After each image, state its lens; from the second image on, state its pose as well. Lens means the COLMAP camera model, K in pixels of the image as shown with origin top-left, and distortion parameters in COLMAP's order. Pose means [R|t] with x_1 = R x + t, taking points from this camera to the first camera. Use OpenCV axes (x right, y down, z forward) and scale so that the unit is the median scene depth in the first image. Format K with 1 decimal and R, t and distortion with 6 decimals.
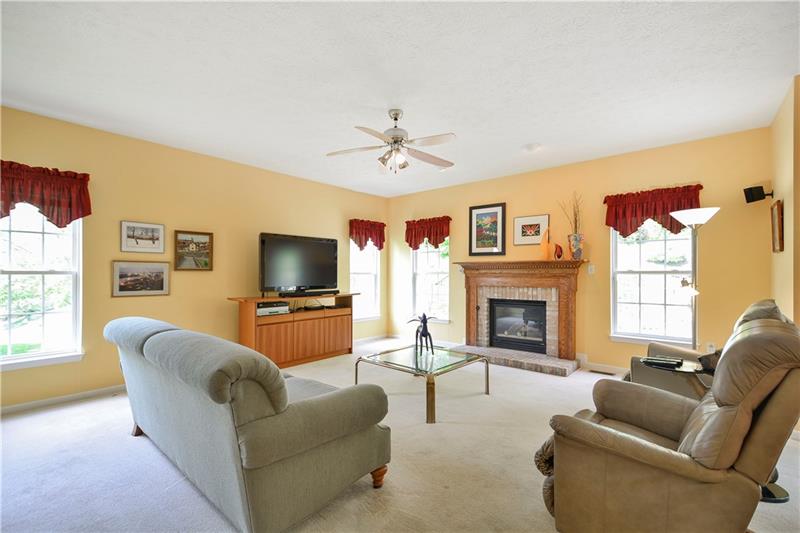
lens RADIAL K [[366.0, 0, 401.1], [0, 366.0, 275.6], [0, 0, 1]] dist [-0.000721, -0.000141]
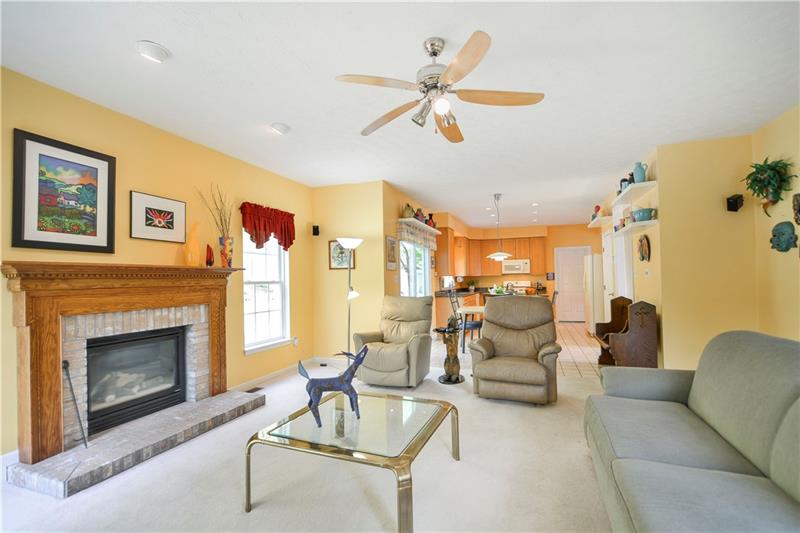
lens RADIAL K [[366.0, 0, 401.1], [0, 366.0, 275.6], [0, 0, 1]] dist [-0.000721, -0.000141]
pose [[-0.354104, 0.015341, 0.935080, -0.386056], [0.021317, 0.999738, -0.008329, -0.009743], [-0.934963, 0.016984, -0.354338, 0.816936]]
